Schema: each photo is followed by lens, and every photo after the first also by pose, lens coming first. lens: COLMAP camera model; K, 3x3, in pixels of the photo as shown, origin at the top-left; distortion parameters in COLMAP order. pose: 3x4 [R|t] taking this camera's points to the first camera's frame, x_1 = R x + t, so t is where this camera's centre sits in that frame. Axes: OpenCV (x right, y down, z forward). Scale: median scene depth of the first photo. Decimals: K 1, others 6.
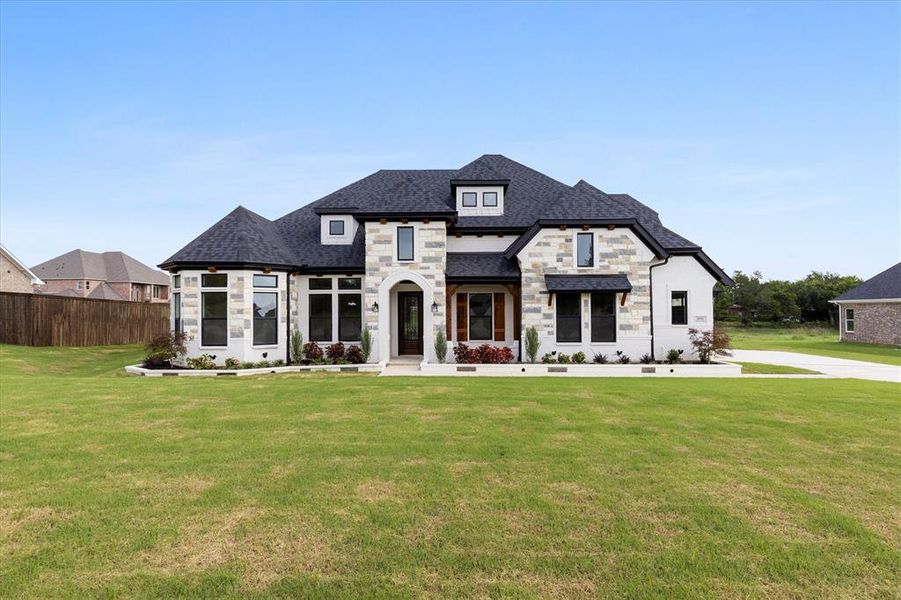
lens RADIAL K [[533.9, 0, 450.5], [0, 533.9, 300.0], [0, 0, 1]] dist [-0.055179, 0.055773]
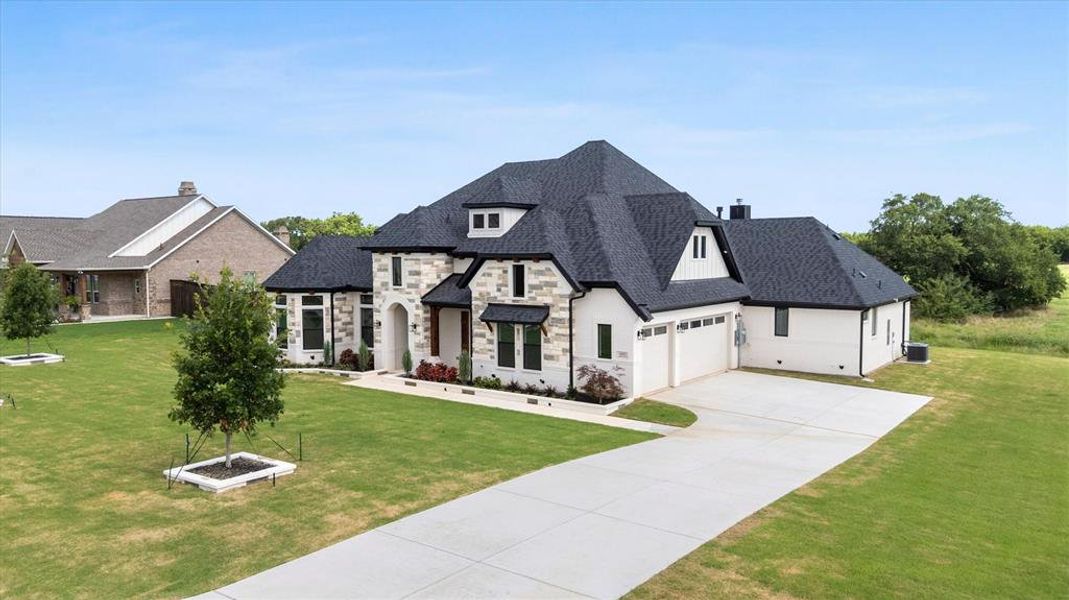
lens RADIAL K [[820.0, 0, 534.5], [0, 820.0, 300.0], [0, 0, 1]] dist [0.006700, 0.001382]
pose [[0.816324, 0.036860, -0.576416, 1.212563], [0.013070, 0.996527, 0.082235, -0.189369], [0.577446, -0.074664, 0.813008, -0.296594]]
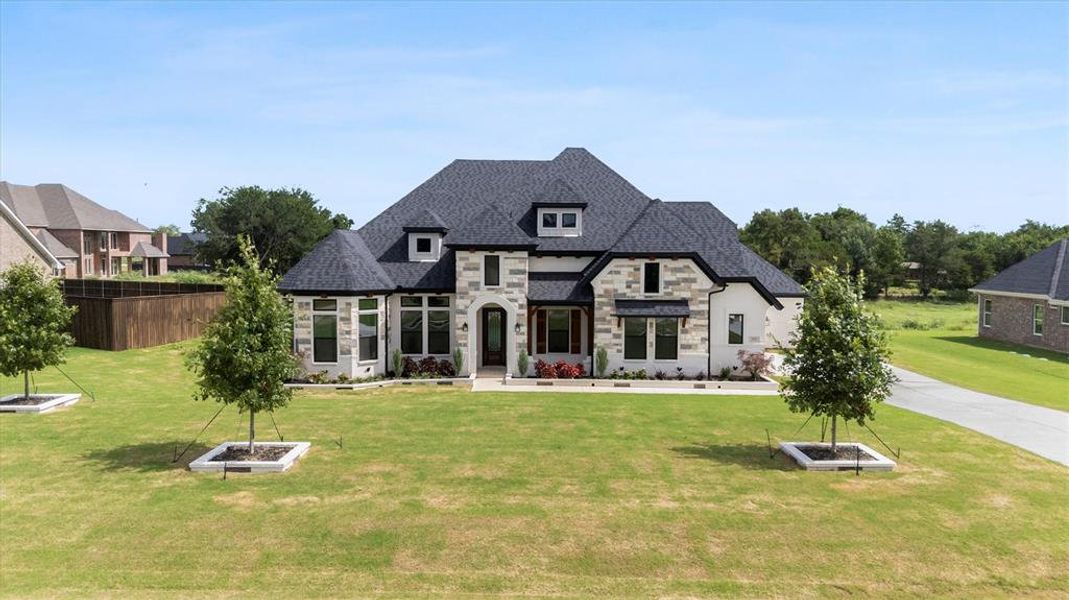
lens RADIAL K [[820.0, 0, 534.5], [0, 820.0, 300.0], [0, 0, 1]] dist [0.006700, 0.001382]
pose [[0.999849, 0.008283, 0.015261, -0.020727], [-0.009501, 0.996625, 0.081540, -0.187011], [-0.014534, -0.081673, 0.996553, -0.731334]]
